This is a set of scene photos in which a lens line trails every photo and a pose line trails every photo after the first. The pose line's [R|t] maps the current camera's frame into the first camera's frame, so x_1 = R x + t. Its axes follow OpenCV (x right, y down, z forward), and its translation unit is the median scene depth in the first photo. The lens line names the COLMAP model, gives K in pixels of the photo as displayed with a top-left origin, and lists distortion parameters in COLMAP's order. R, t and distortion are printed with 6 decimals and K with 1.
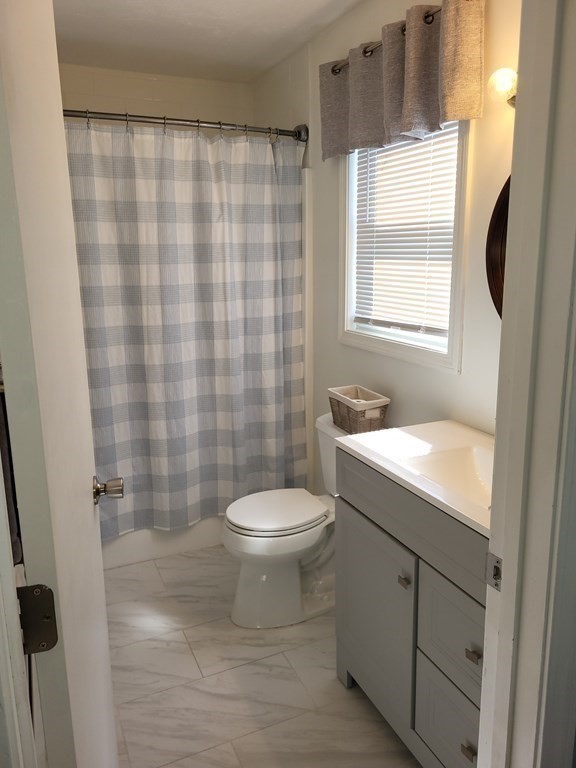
lens RADIAL K [[587.0, 0, 288.7], [0, 587.0, 381.1], [0, 0, 1]] dist [0.052835, -0.043184]
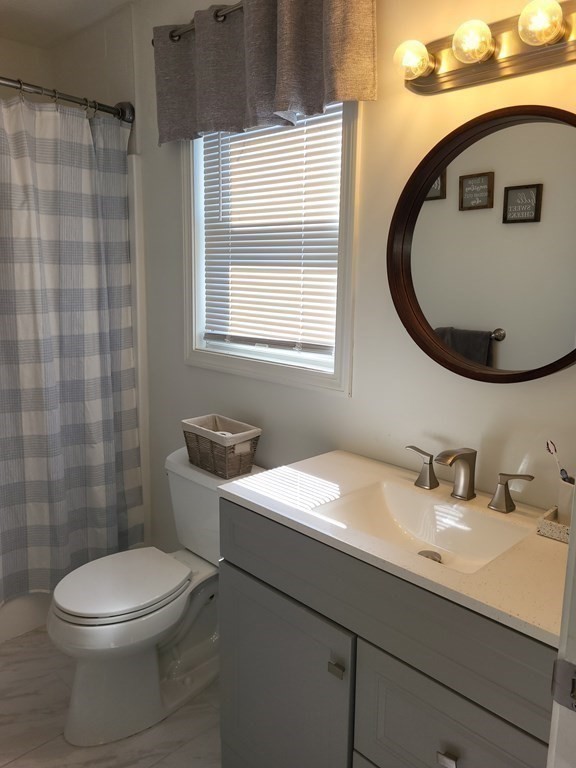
lens RADIAL K [[587.0, 0, 291.0], [0, 587.0, 383.6], [0, 0, 1]] dist [0.052835, -0.043184]
pose [[0.934515, -0.036888, 0.354007, -0.080355], [0.047030, 0.998692, -0.020085, -0.015131], [-0.352803, 0.035419, 0.935027, 0.182030]]
